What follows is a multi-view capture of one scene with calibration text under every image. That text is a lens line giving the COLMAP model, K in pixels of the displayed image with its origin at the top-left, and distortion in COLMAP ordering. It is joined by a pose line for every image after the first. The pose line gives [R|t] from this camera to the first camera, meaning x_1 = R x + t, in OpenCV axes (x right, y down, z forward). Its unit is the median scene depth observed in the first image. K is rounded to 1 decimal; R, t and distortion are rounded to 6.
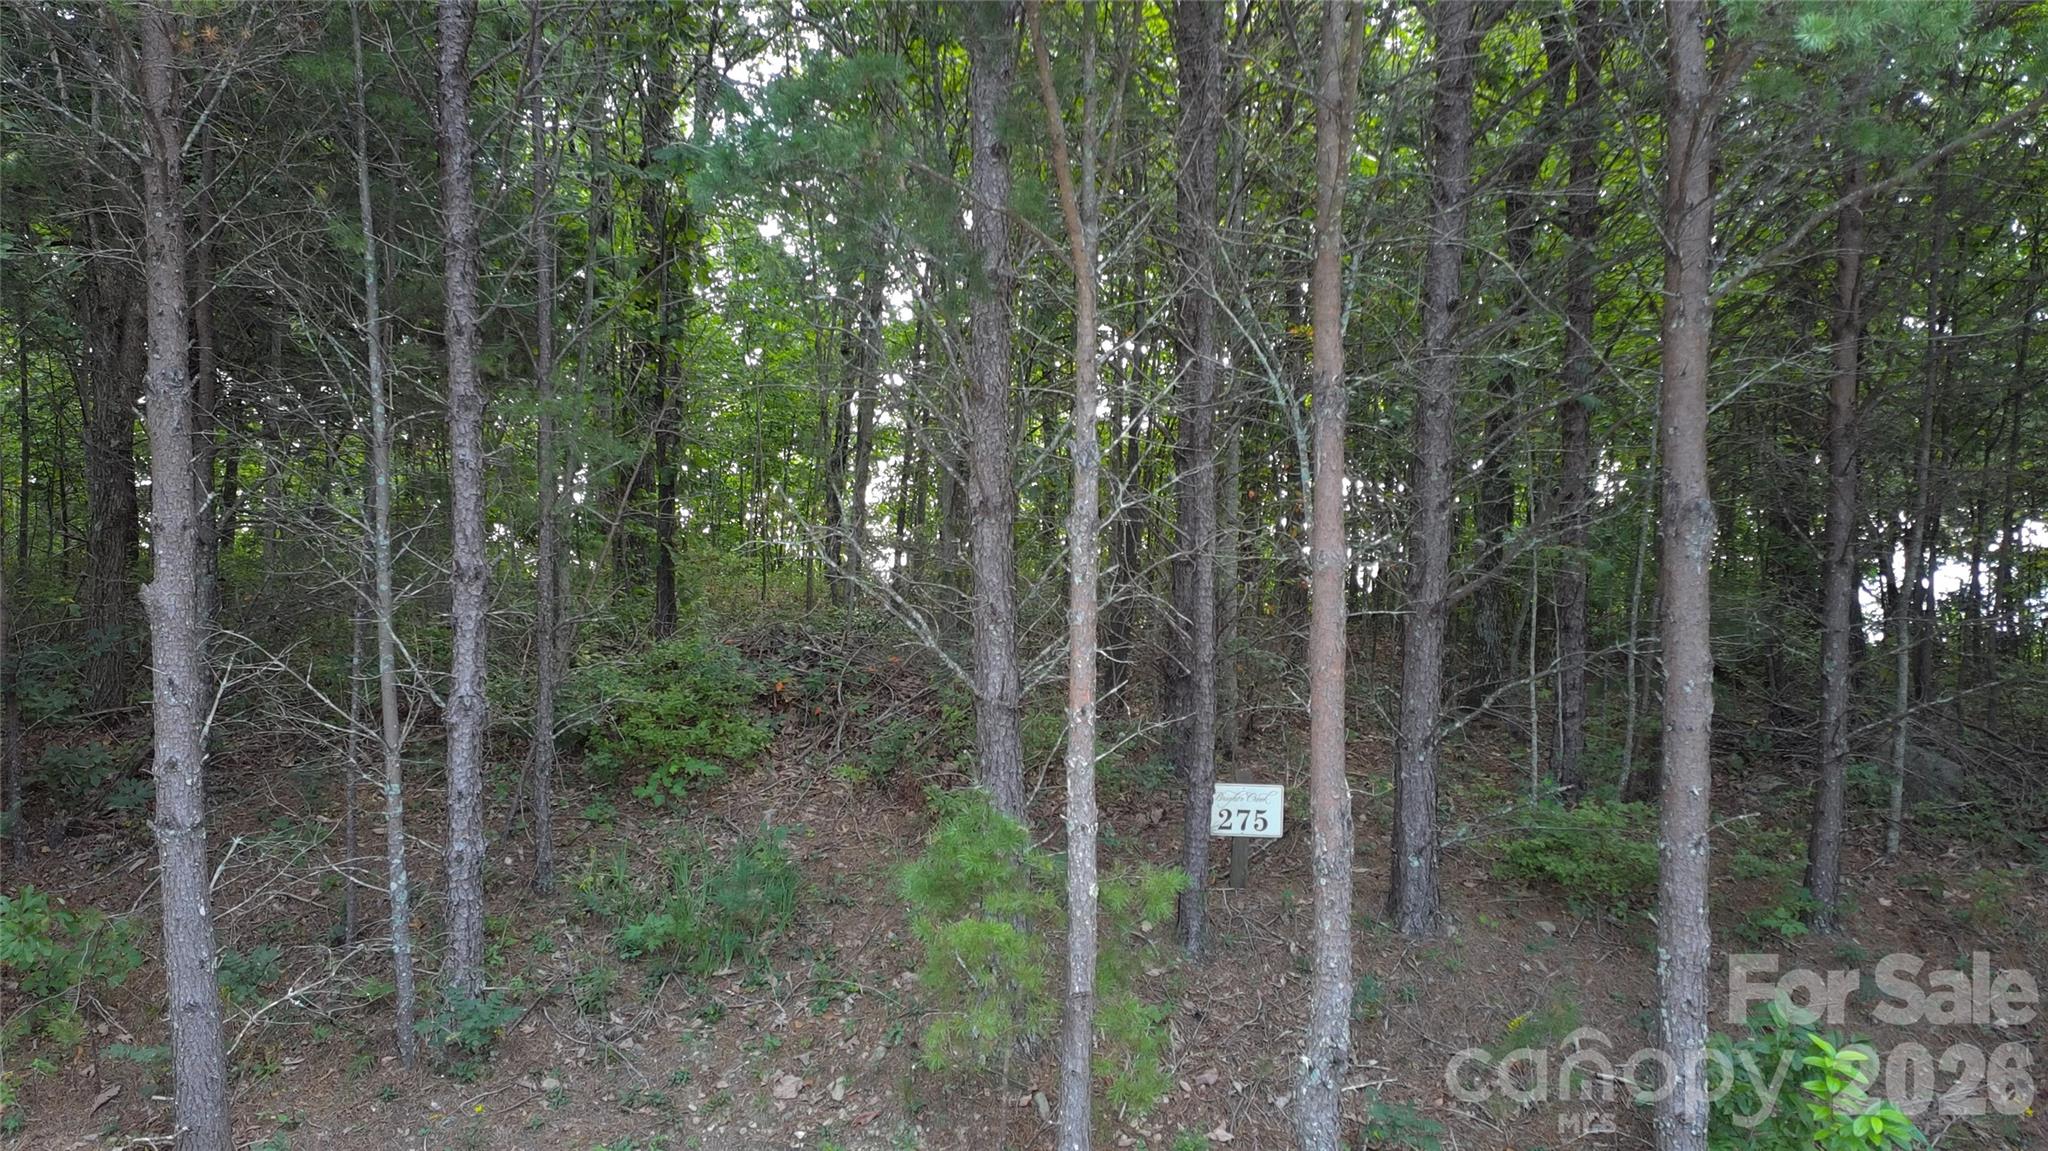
lens RADIAL K [[1513.7, 0, 1024.0], [0, 1513.7, 575.5], [0, 0, 1]] dist [0.083342, -0.084292]
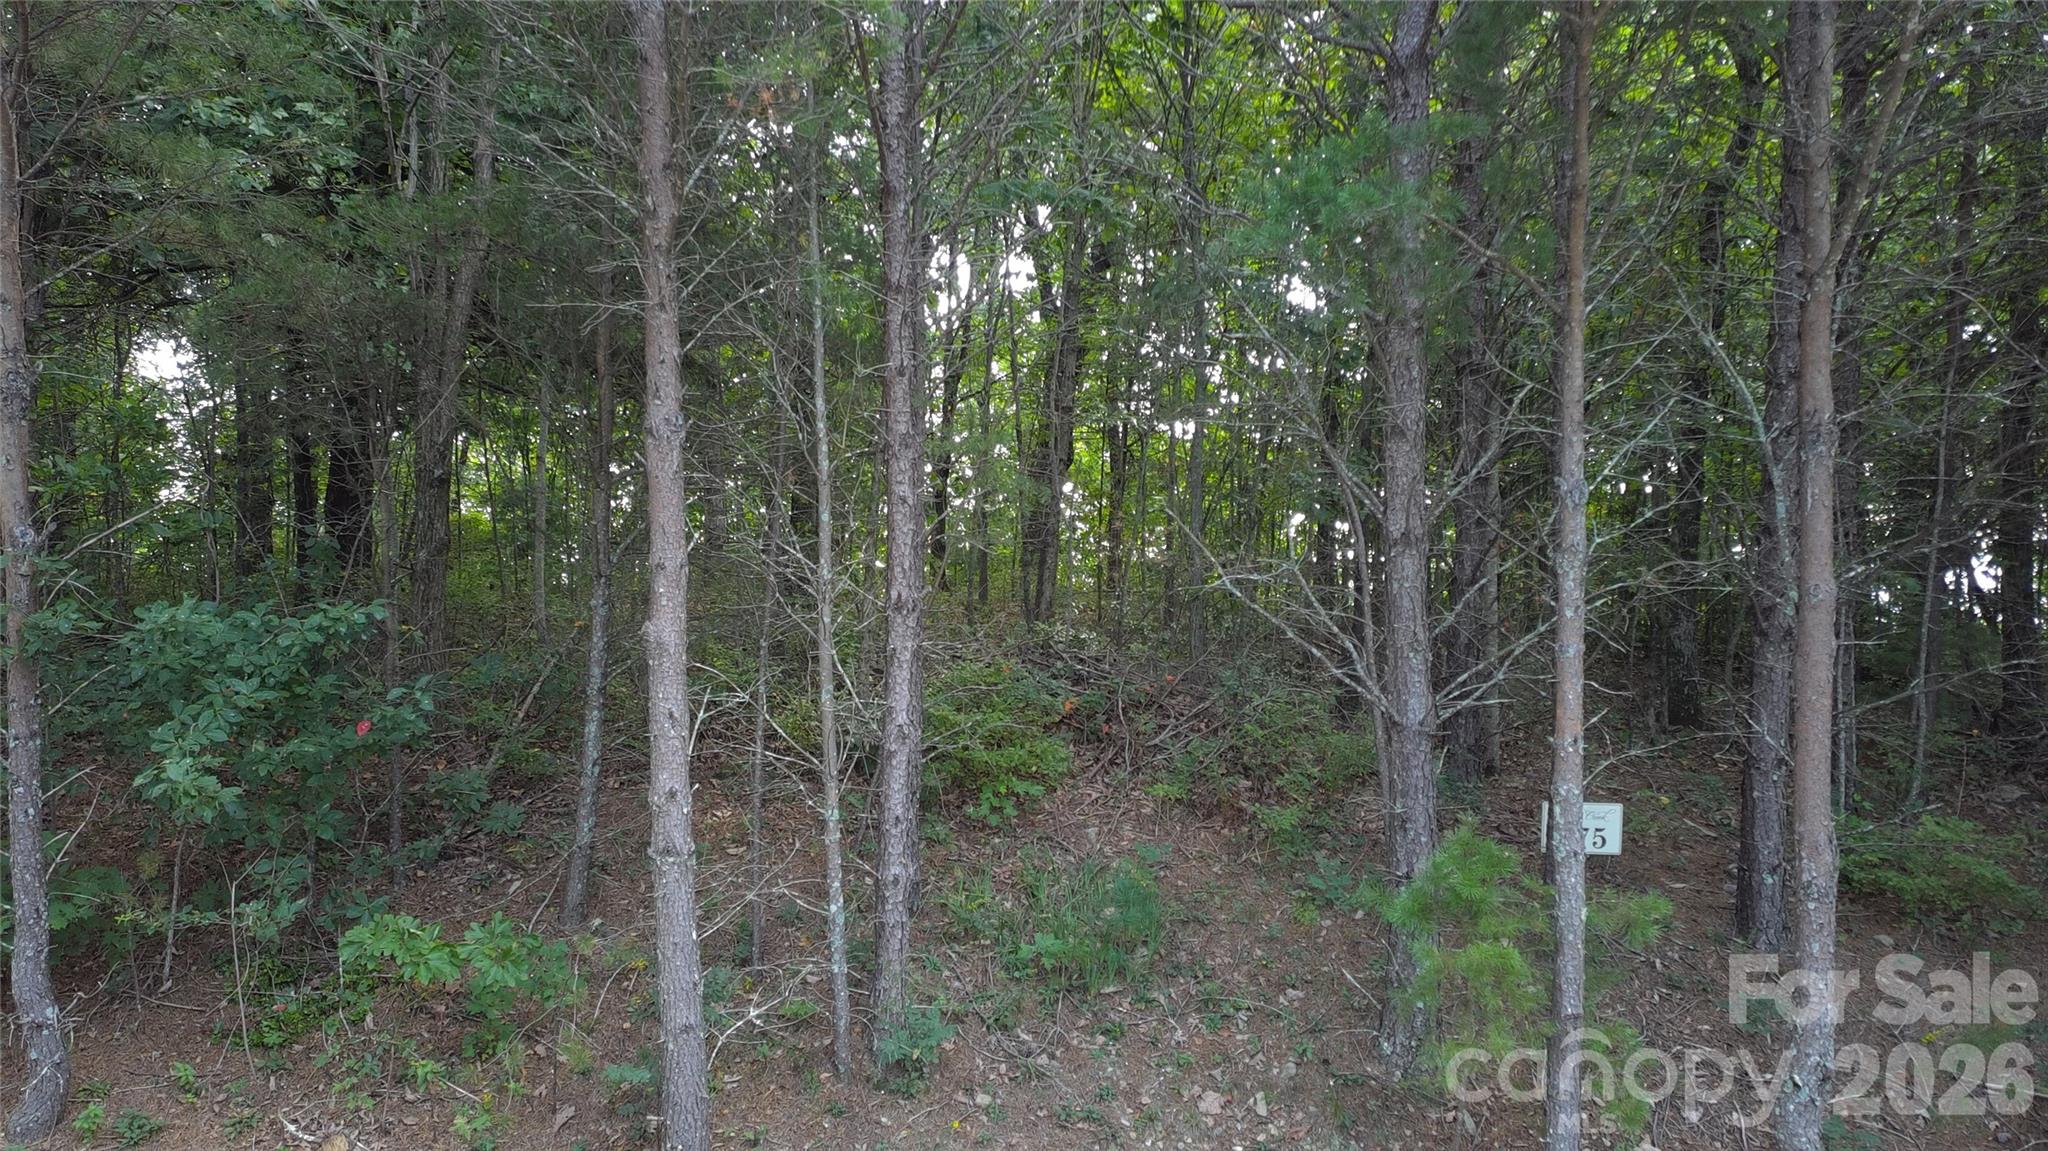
lens RADIAL K [[1513.7, 0, 1024.0], [0, 1513.7, 575.5], [0, 0, 1]] dist [0.083342, -0.084292]
pose [[0.999879, -0.005984, 0.014342, -0.295327], [0.005991, 0.999982, -0.000474, -0.020768], [-0.014339, 0.000560, 0.999897, -0.027726]]
